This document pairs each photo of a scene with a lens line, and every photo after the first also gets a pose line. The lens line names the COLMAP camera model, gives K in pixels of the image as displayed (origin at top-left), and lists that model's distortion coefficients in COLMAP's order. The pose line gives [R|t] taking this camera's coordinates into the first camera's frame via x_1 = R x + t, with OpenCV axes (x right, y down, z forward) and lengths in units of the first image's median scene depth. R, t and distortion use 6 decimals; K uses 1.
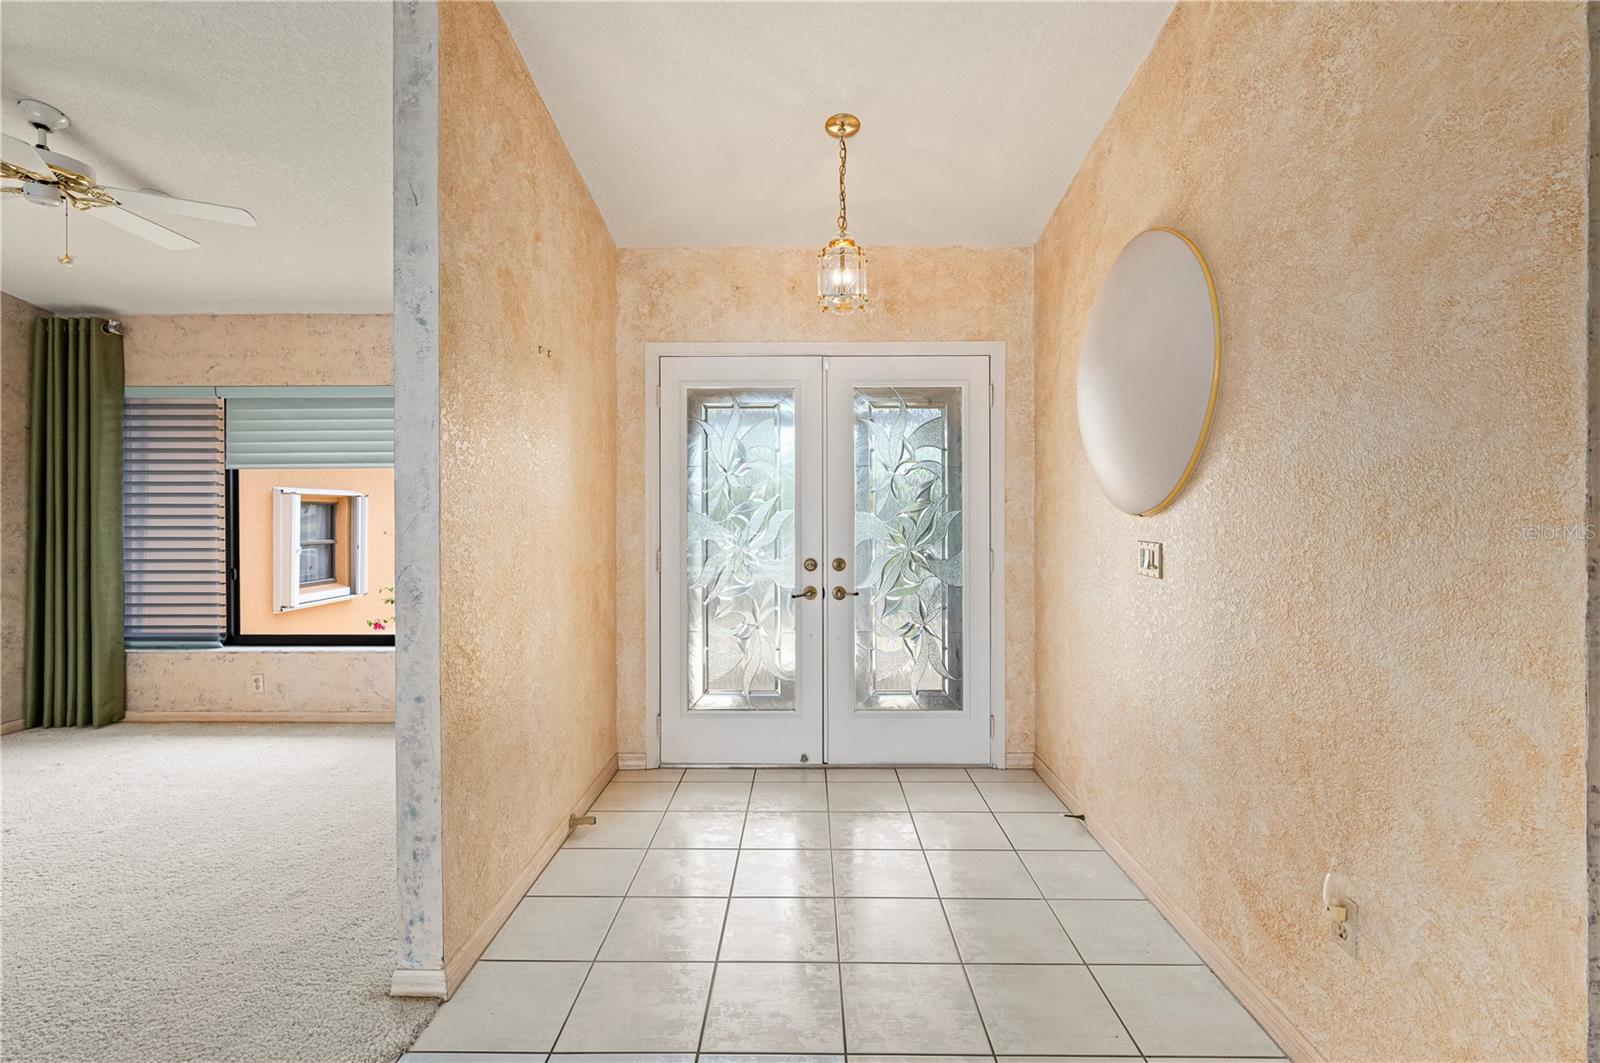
lens RADIAL K [[727.5, 0, 796.1], [0, 727.5, 519.3], [0, 0, 1]] dist [-0.000225, -0.000033]
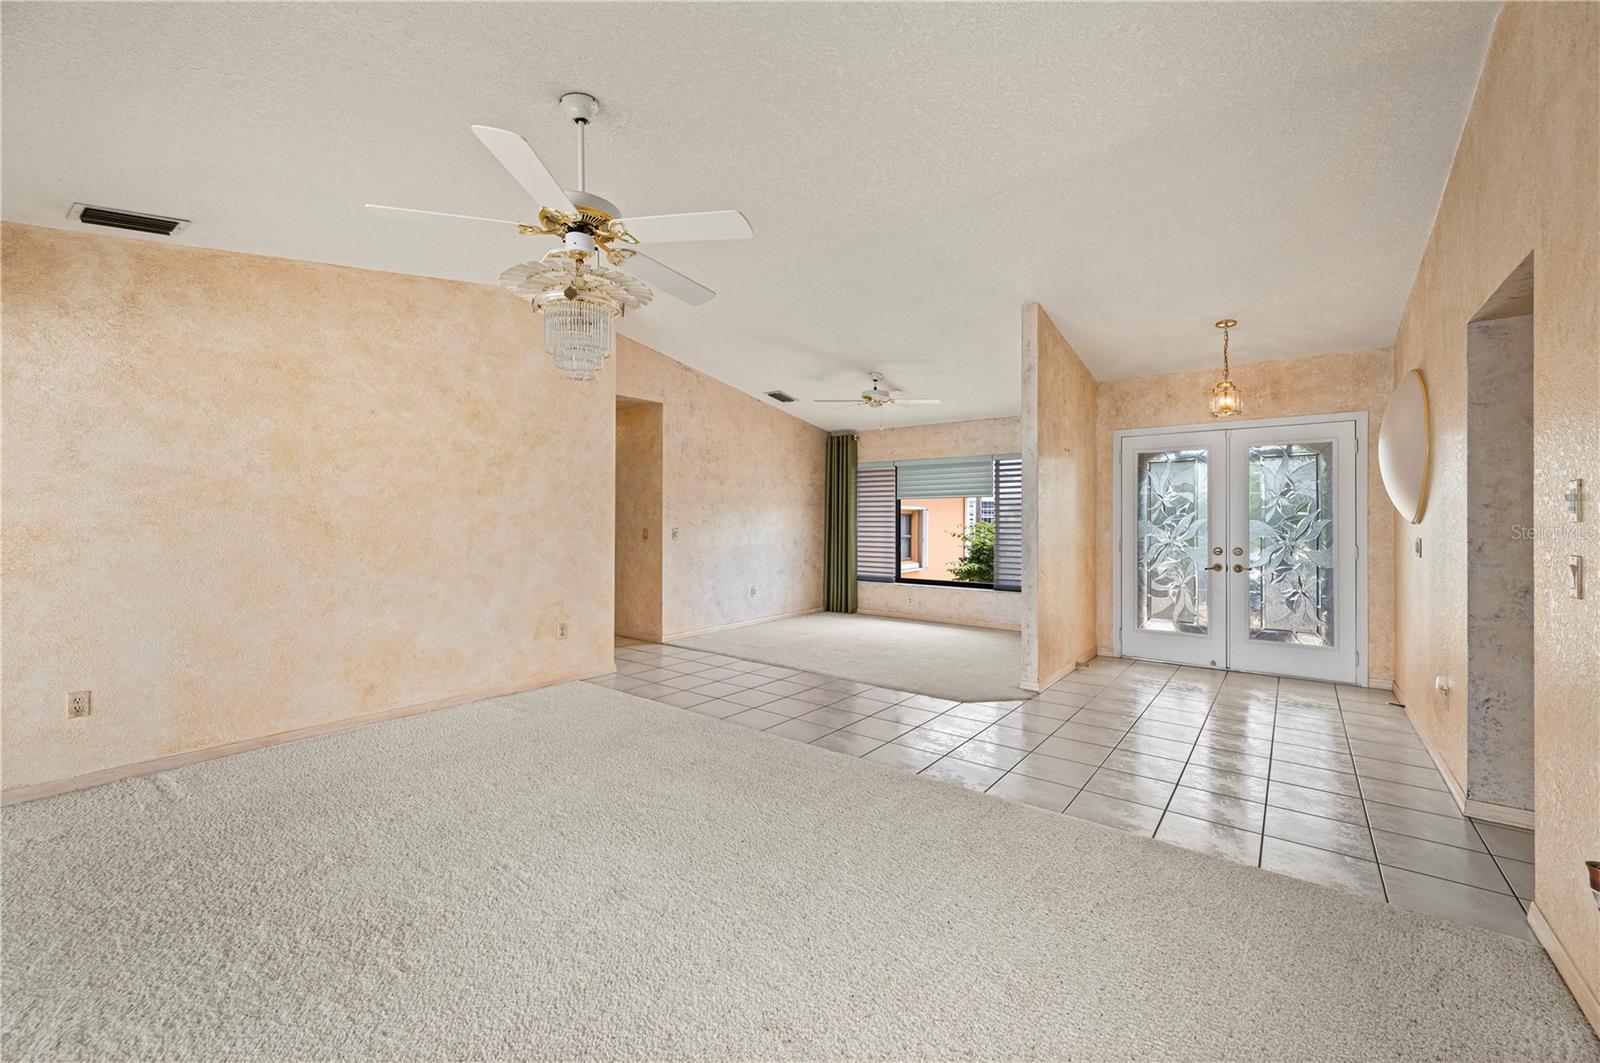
lens RADIAL K [[632.5, 0, 800.3], [0, 632.5, 519.2], [0, 0, 1]] dist [-0.003522, -0.000551]
pose [[0.796231, 0.001864, -0.604990, 0.137599], [-0.006970, 0.999957, -0.006091, 0.002677], [0.604952, 0.009067, 0.796210, -0.792512]]
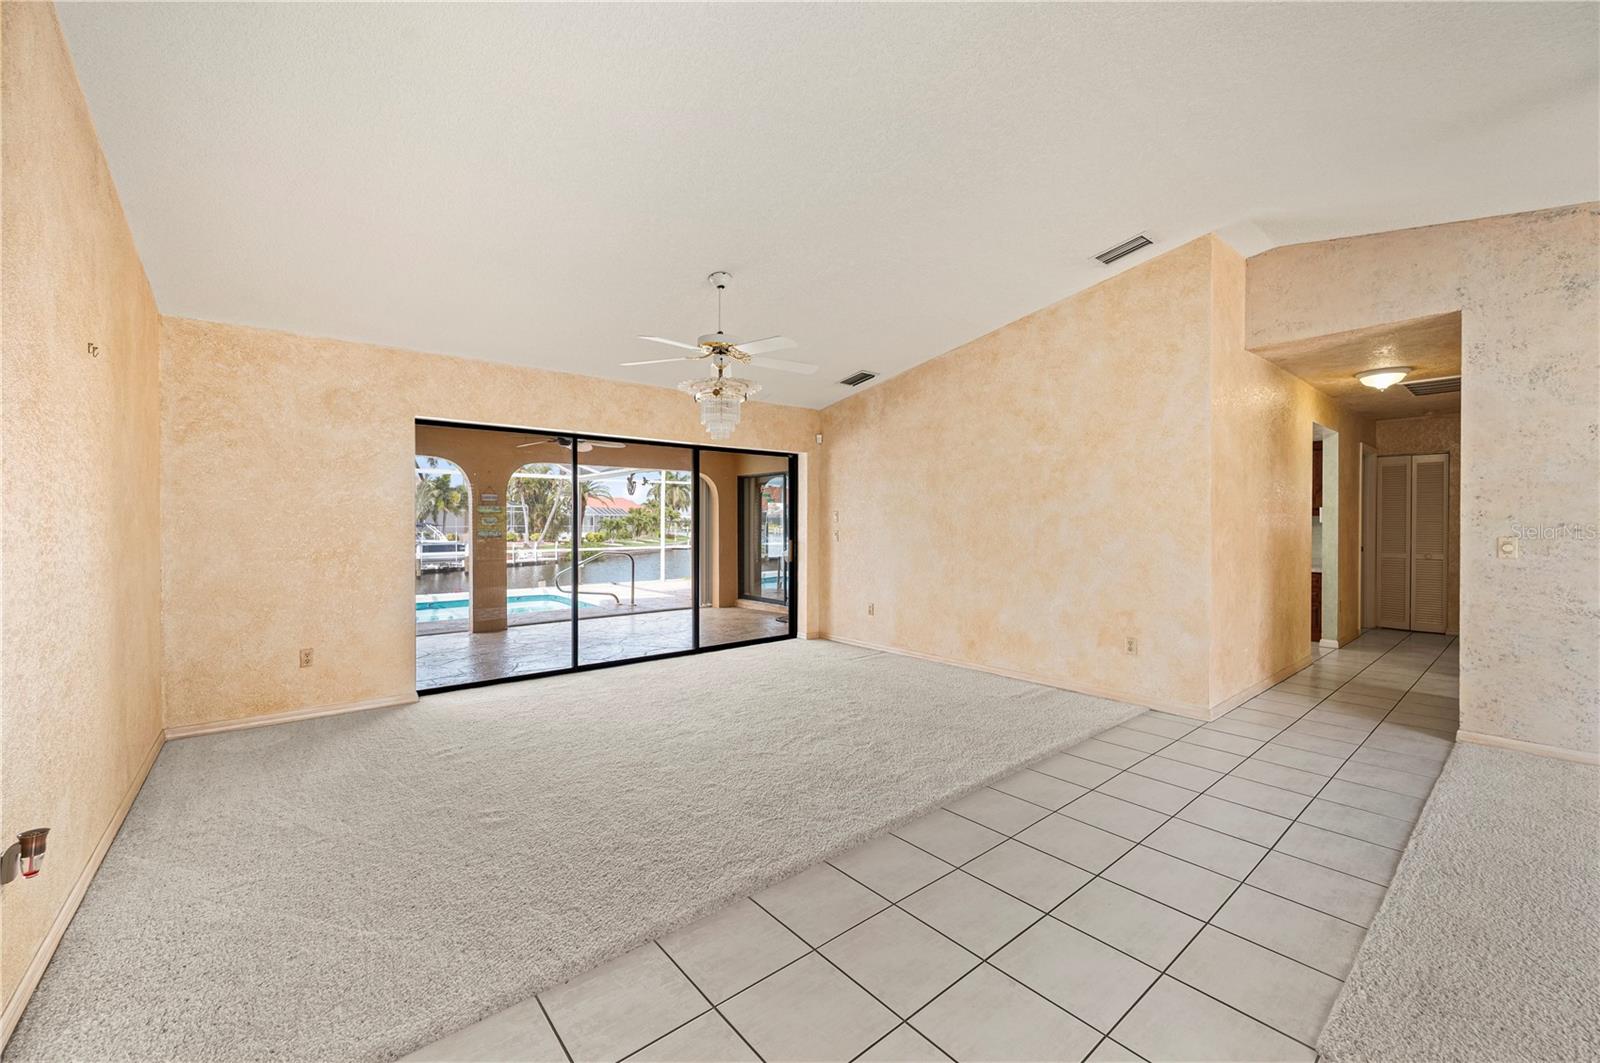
lens RADIAL K [[632.5, 0, 801.6], [0, 632.5, 526.8], [0, 0, 1]] dist [-0.003522, -0.000551]
pose [[-0.761391, 0.007486, -0.648249, 0.227311], [-0.000725, 0.999923, 0.012399, -0.014512], [0.648292, 0.009910, -0.761327, 2.178197]]
